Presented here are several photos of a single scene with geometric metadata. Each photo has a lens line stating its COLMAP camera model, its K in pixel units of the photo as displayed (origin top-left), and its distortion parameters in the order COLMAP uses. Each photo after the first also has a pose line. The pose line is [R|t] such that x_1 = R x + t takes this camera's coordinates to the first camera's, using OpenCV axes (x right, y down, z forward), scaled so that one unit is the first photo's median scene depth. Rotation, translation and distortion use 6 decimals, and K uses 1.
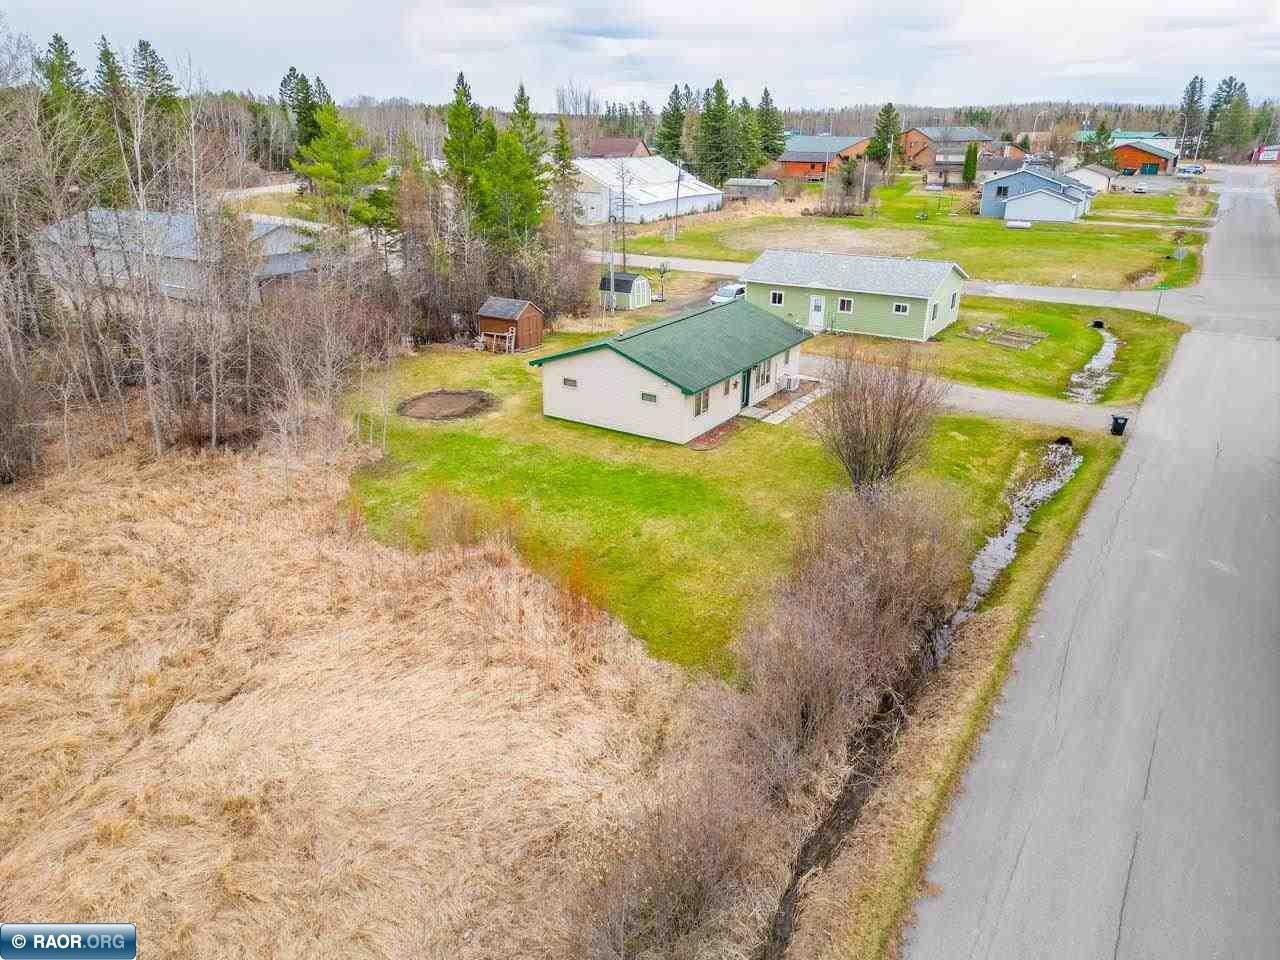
lens RADIAL K [[899.8, 0, 635.3], [0, 899.8, 460.8], [0, 0, 1]] dist [0.076524, -0.066023]
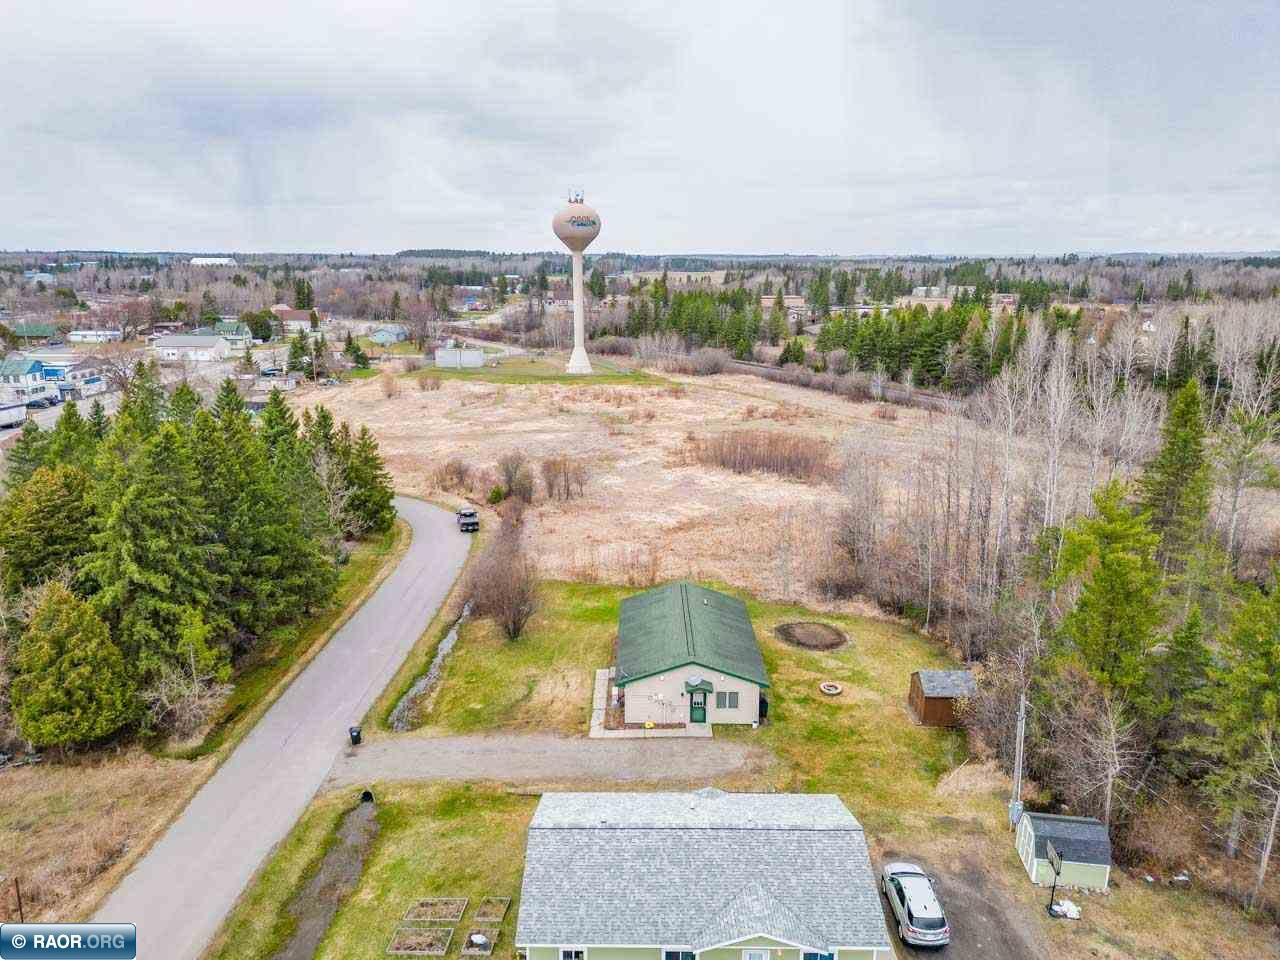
lens RADIAL K [[892.2, 0, 635.0], [0, 892.2, 470.8], [0, 0, 1]] dist [0.101423, -0.105697]
pose [[-0.844826, 0.119830, -0.521449, 0.817261], [-0.190465, 0.843398, 0.502397, -1.039661], [0.499991, 0.523756, -0.689702, 1.872264]]
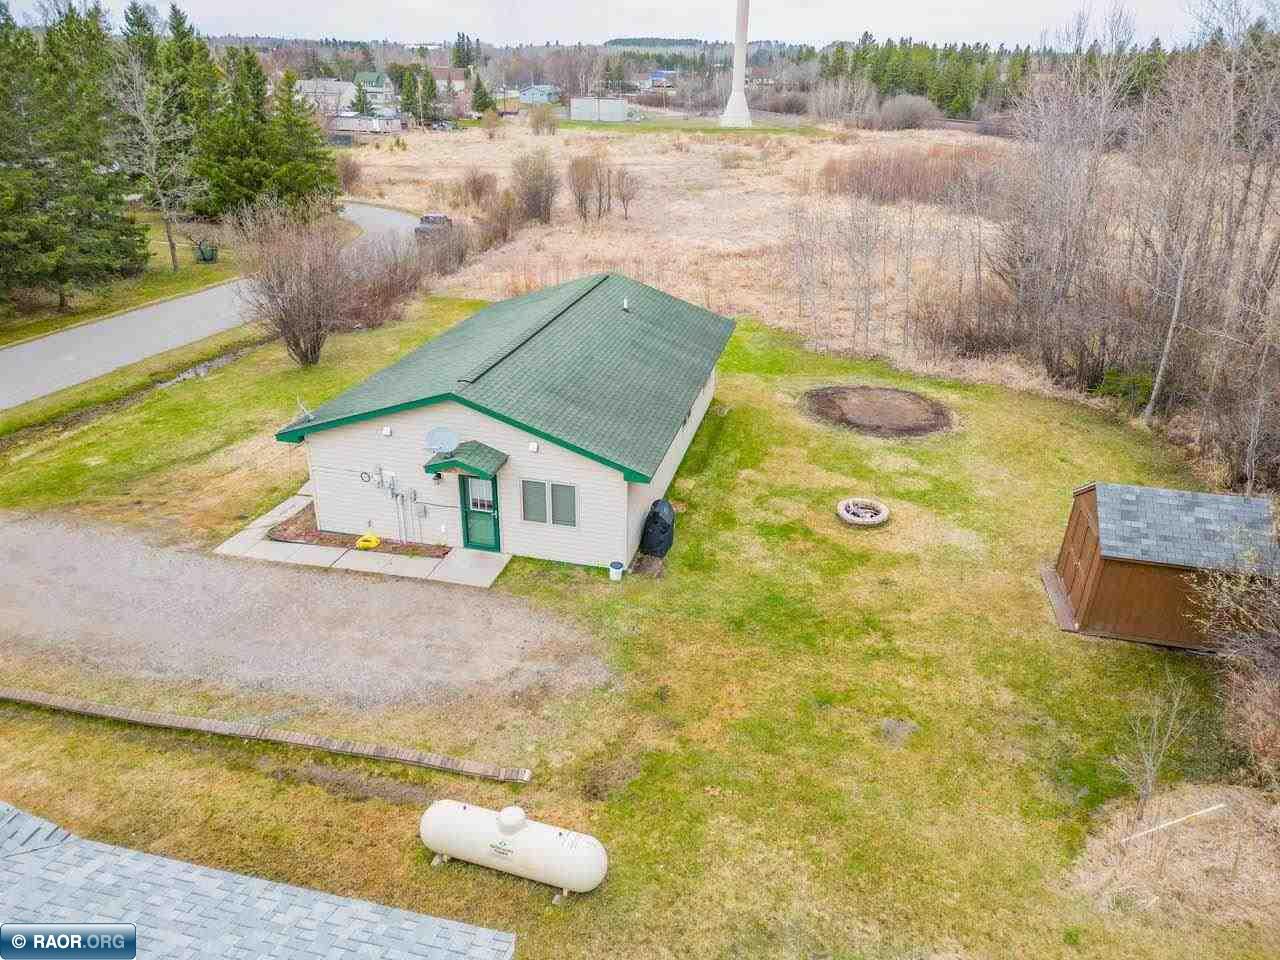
lens RADIAL K [[899.8, 0, 635.3], [0, 899.8, 460.8], [0, 0, 1]] dist [0.076524, -0.066023]
pose [[-0.945077, 0.117272, -0.305084, 0.195879], [-0.129643, 0.722349, 0.679268, -0.519575], [0.300036, 0.681513, -0.667472, 1.563974]]
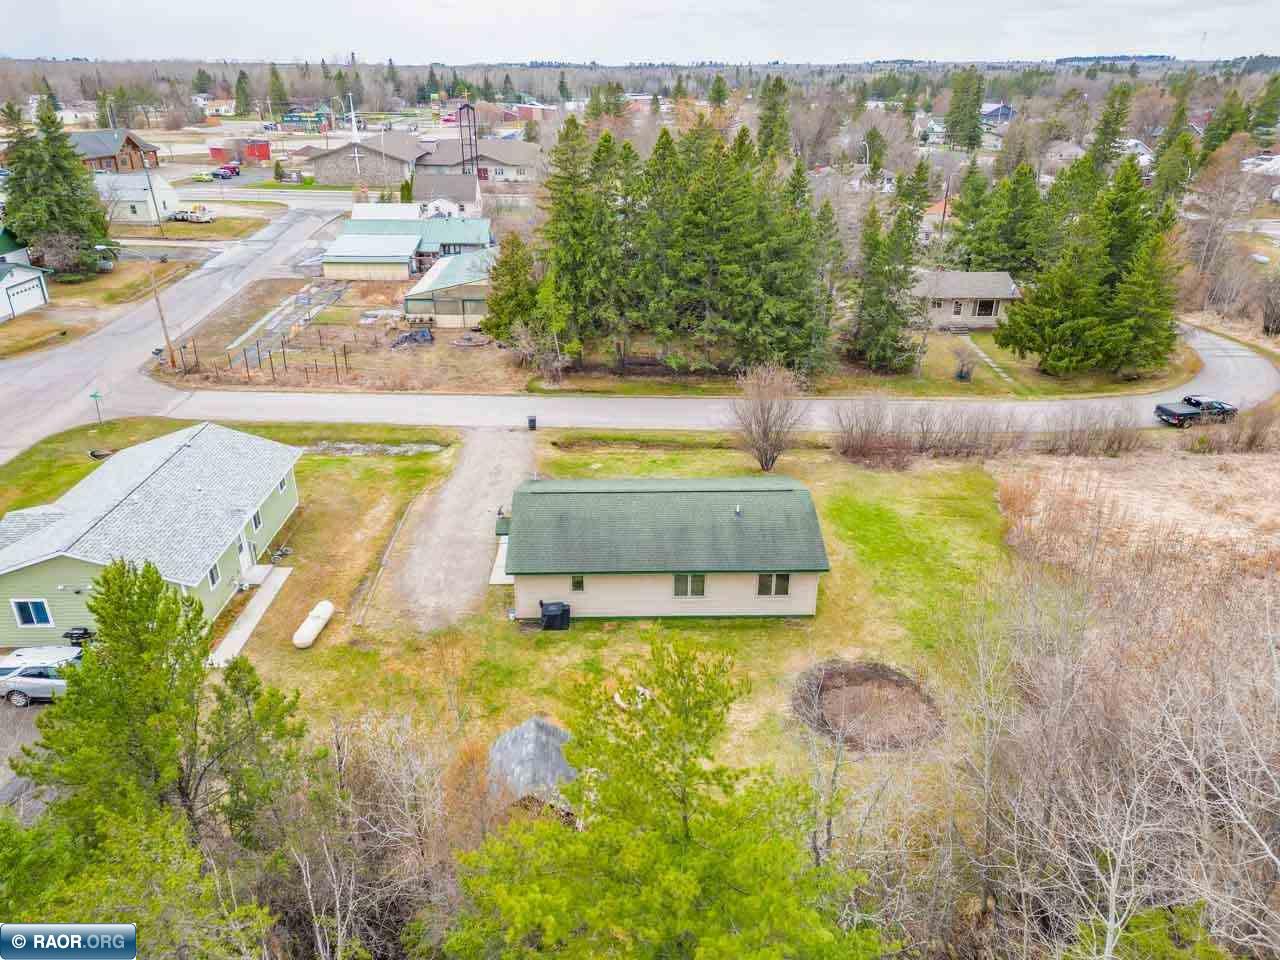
lens RADIAL K [[892.2, 0, 635.0], [0, 892.2, 470.8], [0, 0, 1]] dist [0.101423, -0.105697]
pose [[-0.565878, -0.338662, 0.751725, -0.631116], [0.286072, 0.774457, 0.564251, -0.725611], [-0.773269, 0.534344, -0.341366, 1.409878]]
